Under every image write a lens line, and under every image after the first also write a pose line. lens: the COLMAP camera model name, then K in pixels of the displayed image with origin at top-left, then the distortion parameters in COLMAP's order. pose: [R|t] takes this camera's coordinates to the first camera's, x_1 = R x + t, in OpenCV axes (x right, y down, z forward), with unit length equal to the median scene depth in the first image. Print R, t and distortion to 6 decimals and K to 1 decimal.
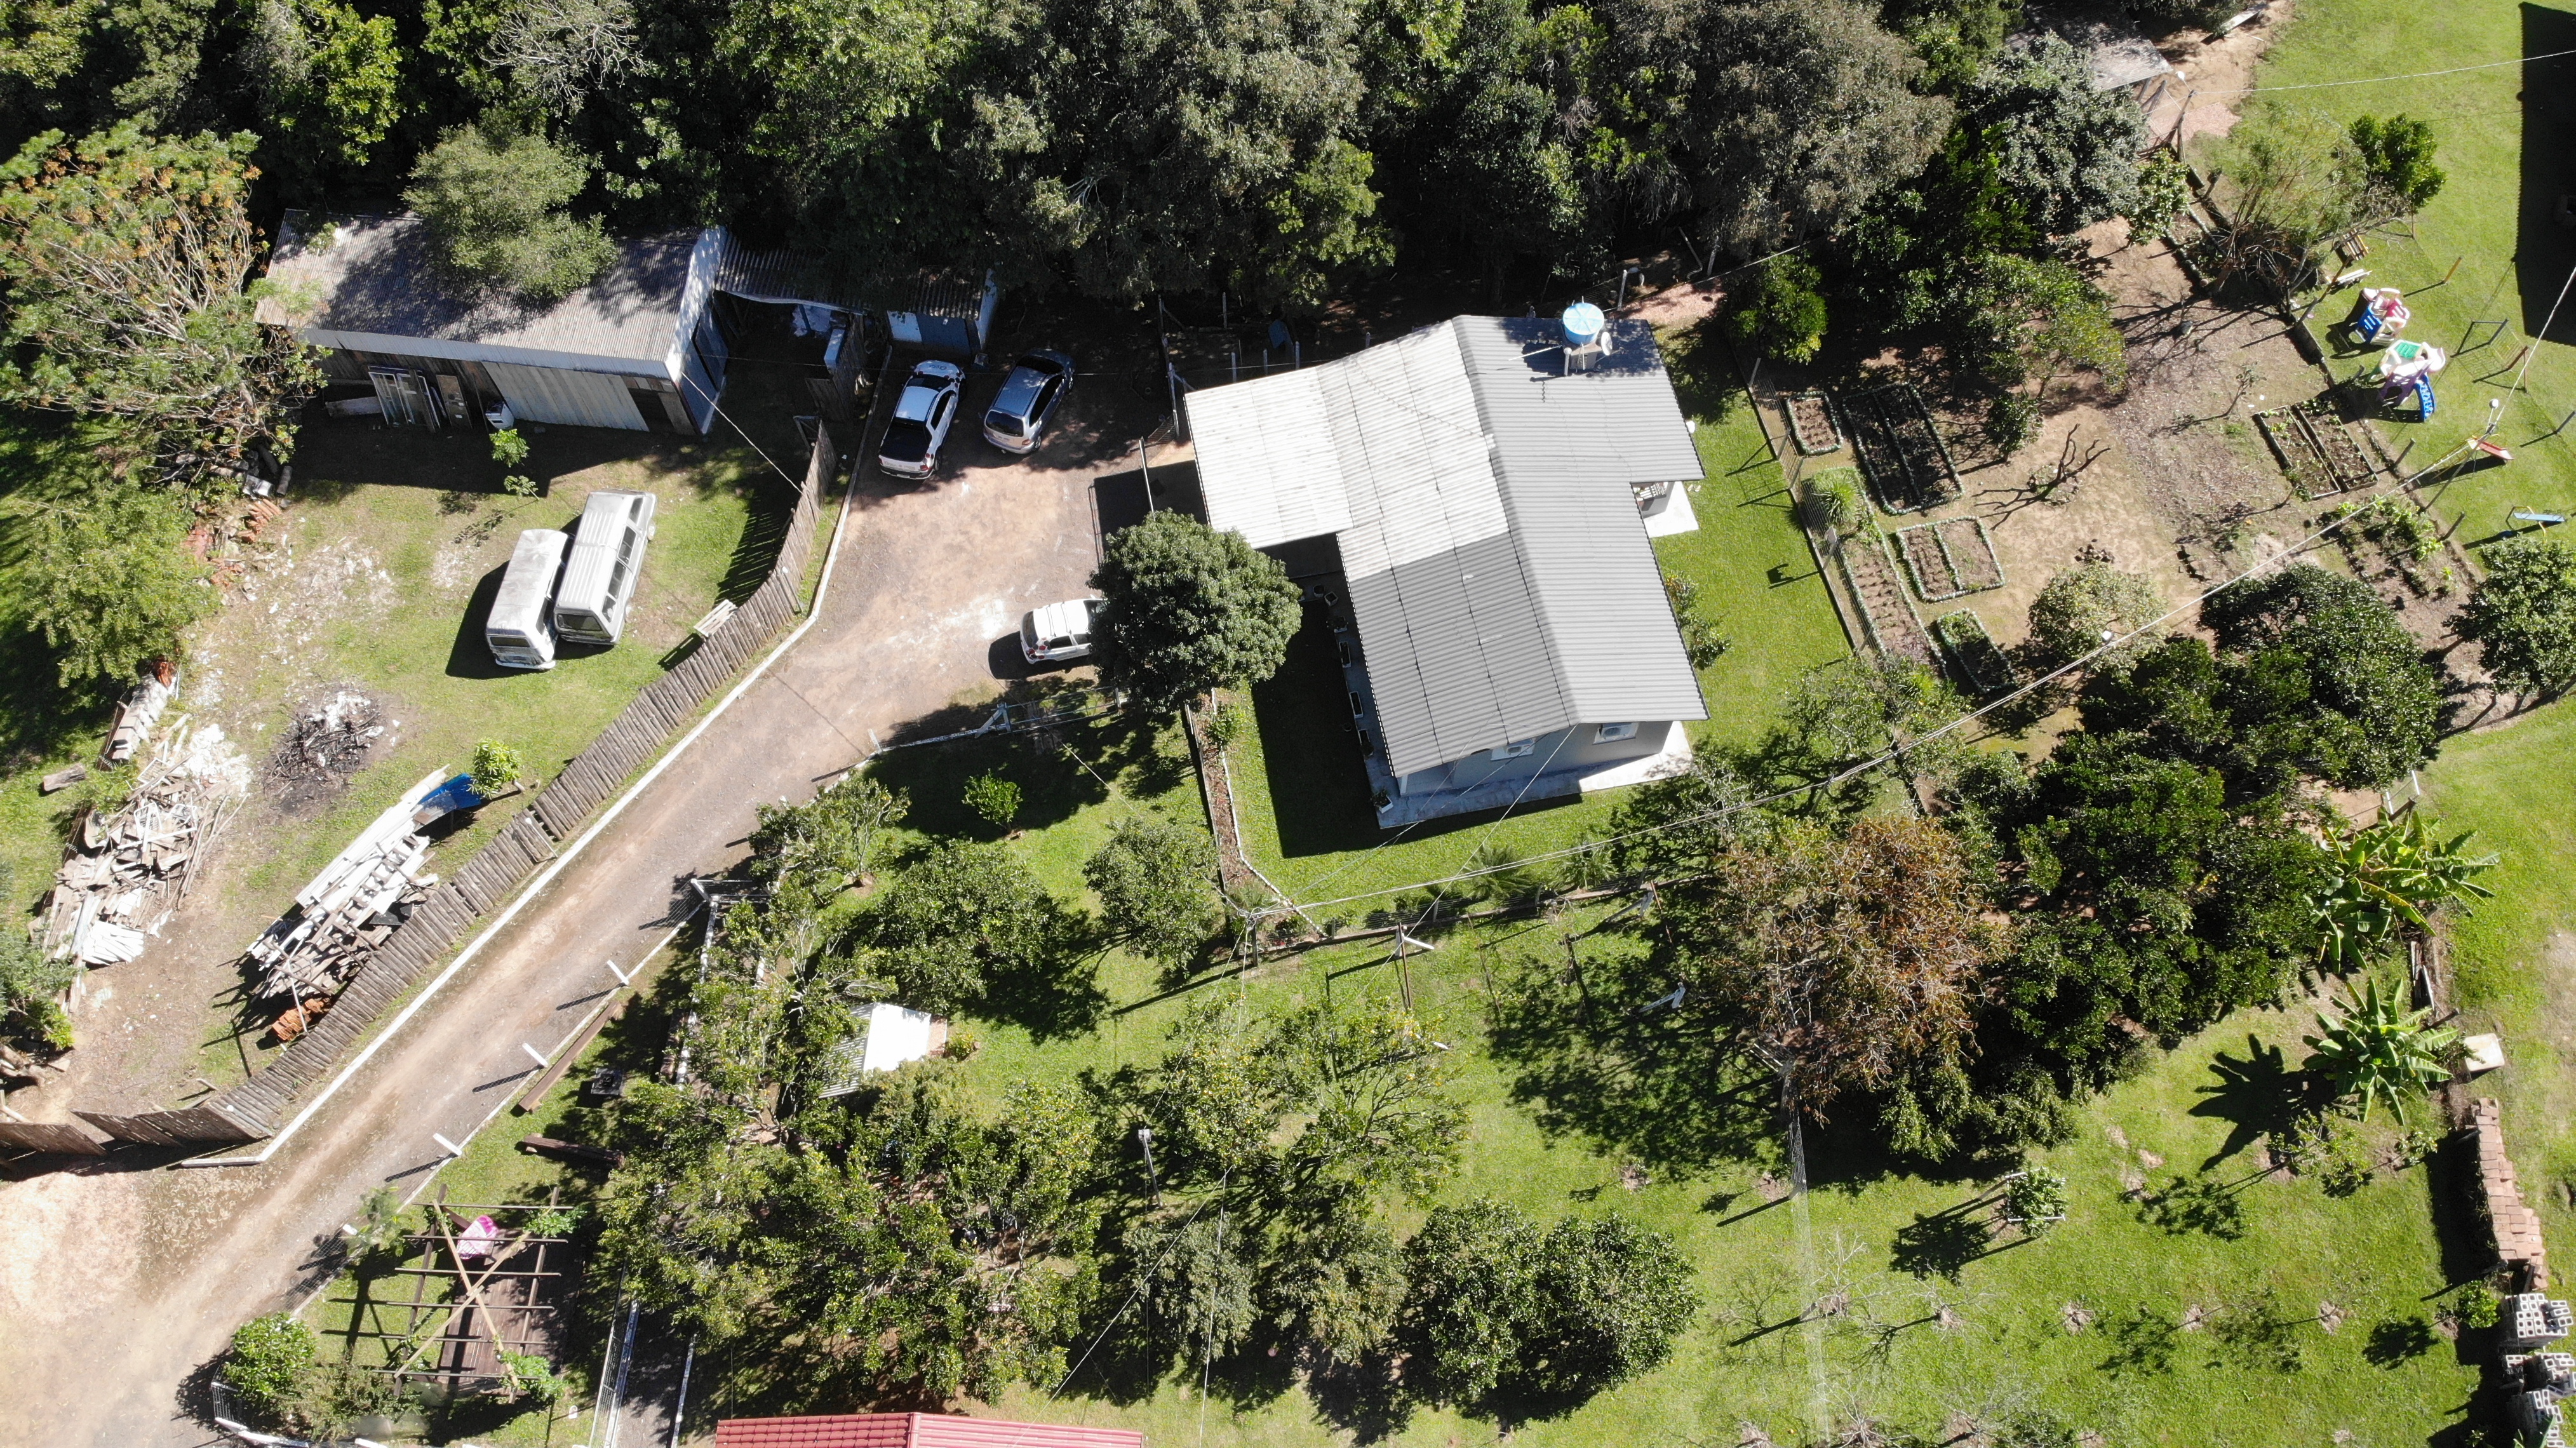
lens RADIAL K [[1866.5, 0, 1284.3], [0, 1866.5, 712.1], [0, 0, 1]] dist [0.111149, -0.253339]
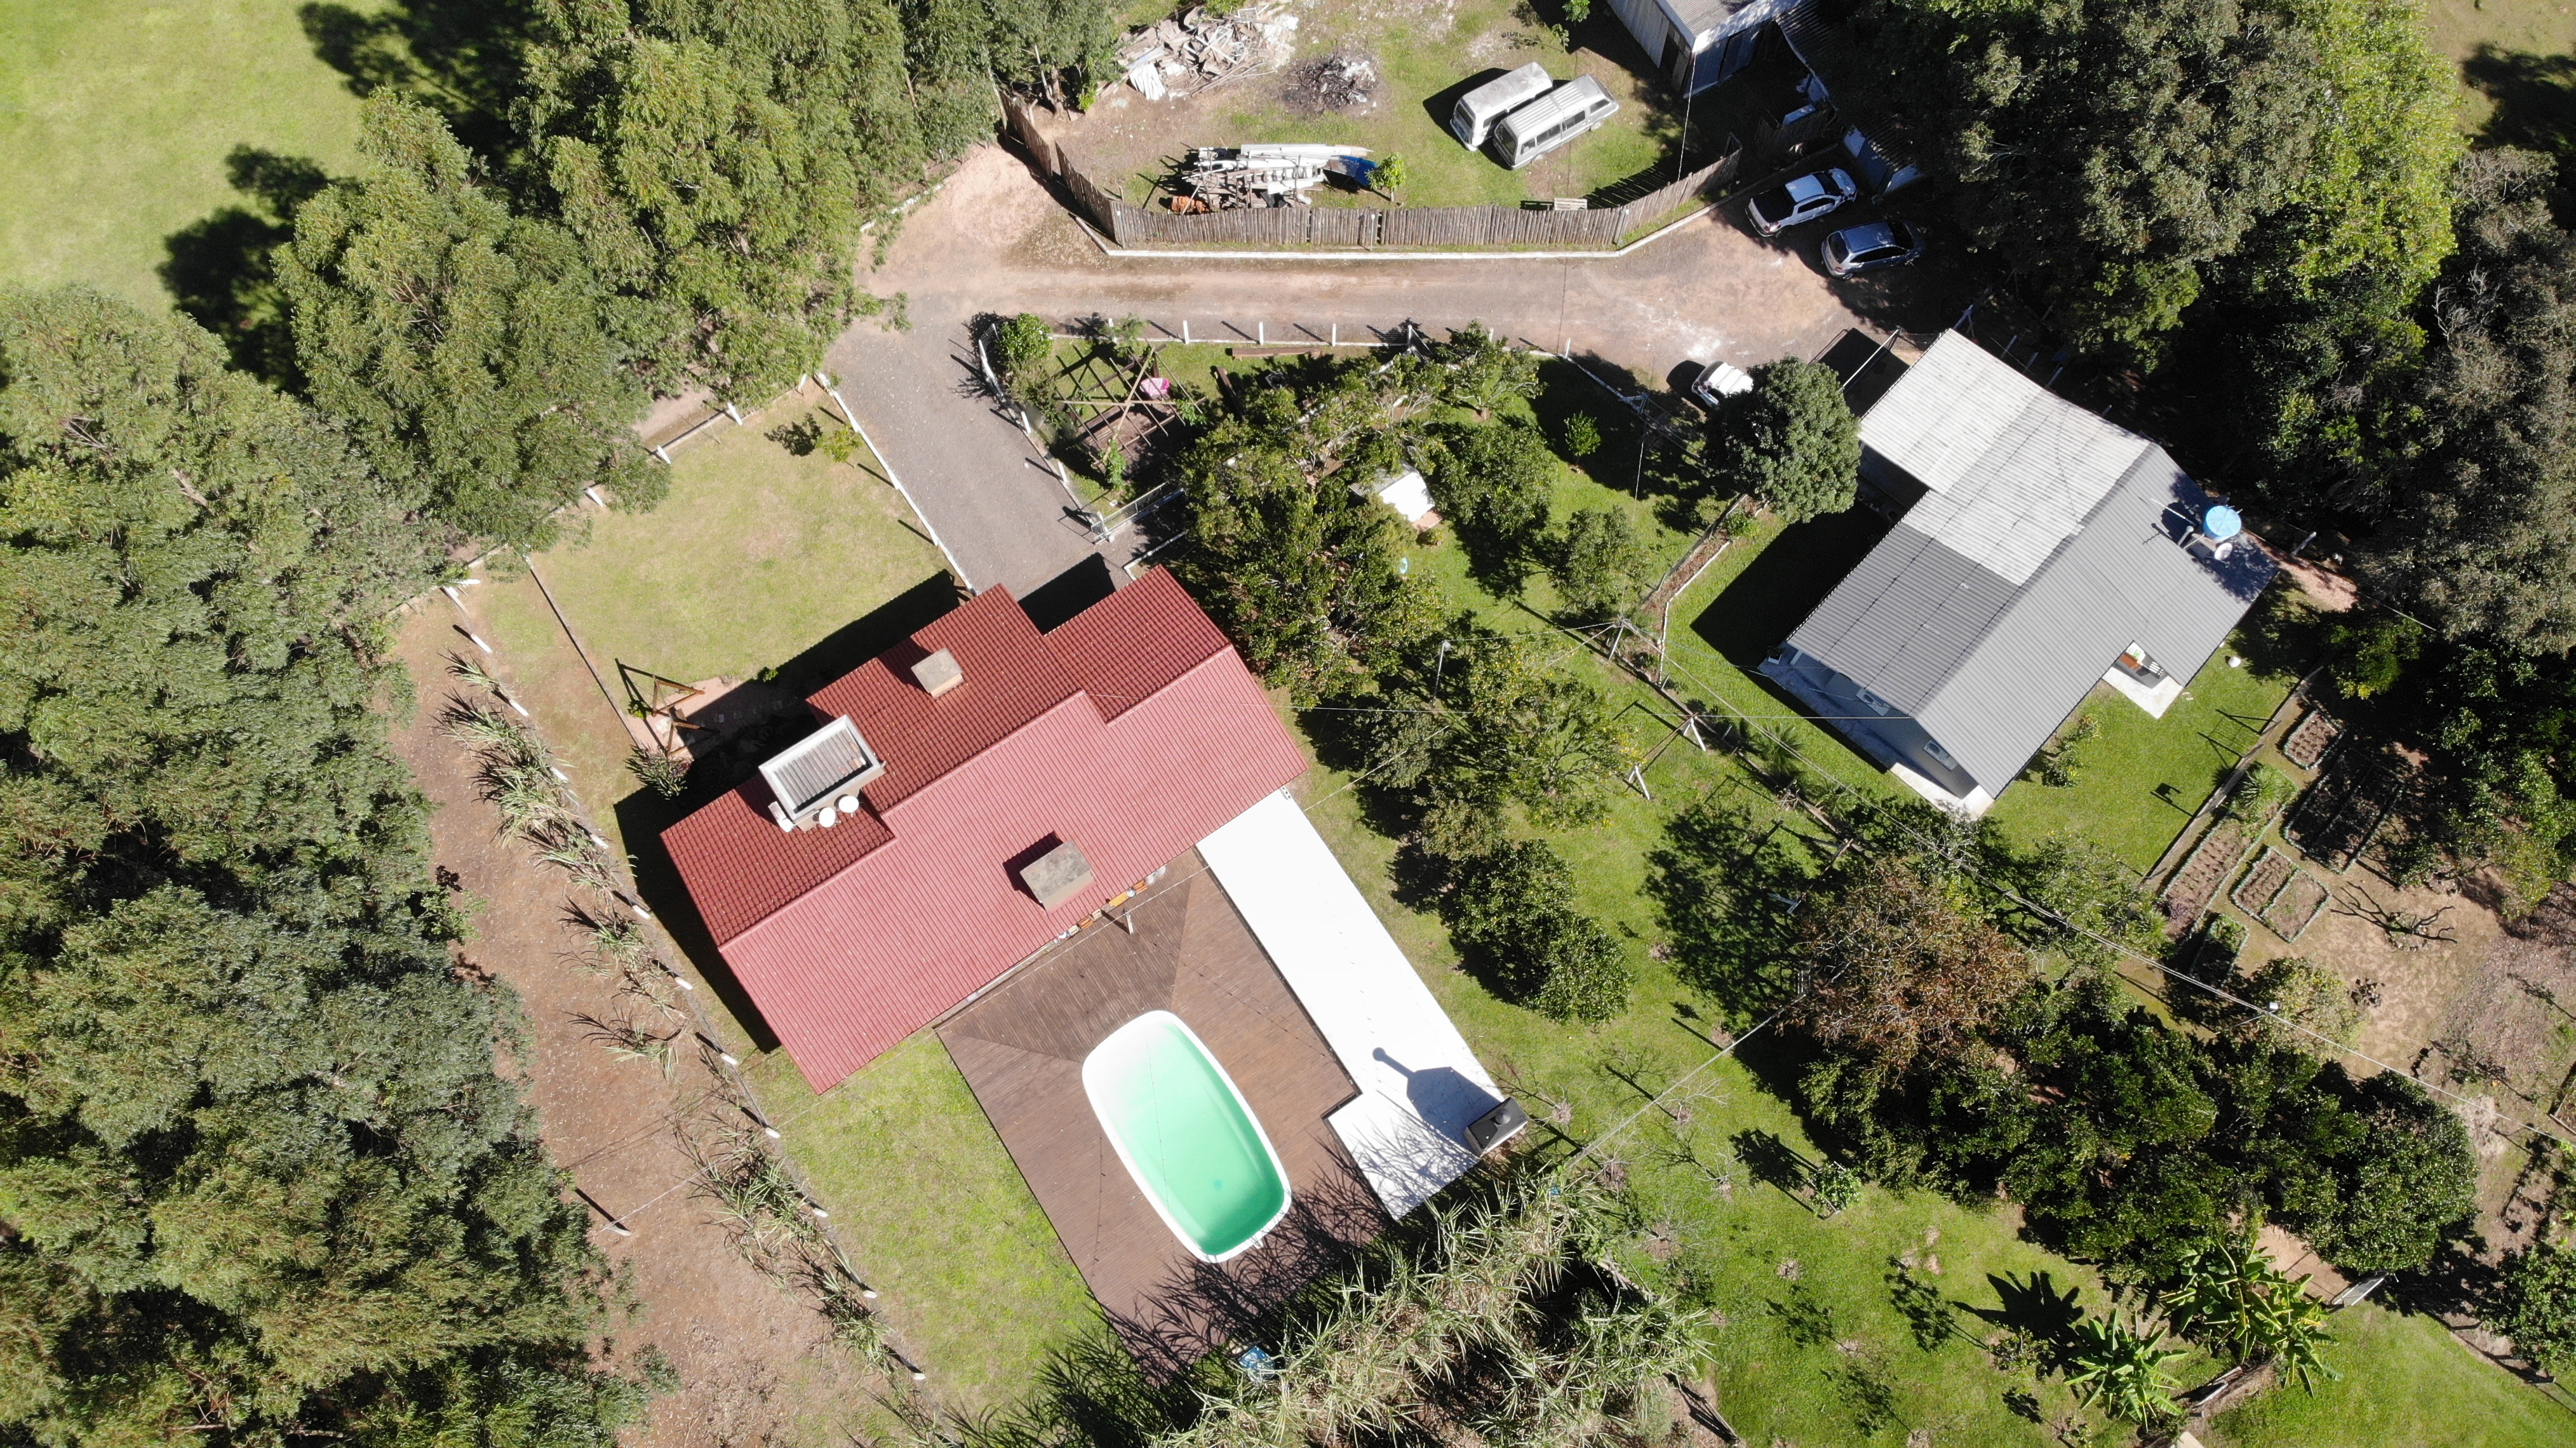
lens RADIAL K [[1839.3, 0, 1291.7], [0, 1839.3, 711.8], [0, 0, 1]] dist [0.163837, -0.368514]
pose [[0.588142, 0.760728, -0.274558, 0.242509], [-0.703913, 0.648661, 0.289388, -0.063798], [0.398241, 0.023064, 0.916991, -0.325567]]
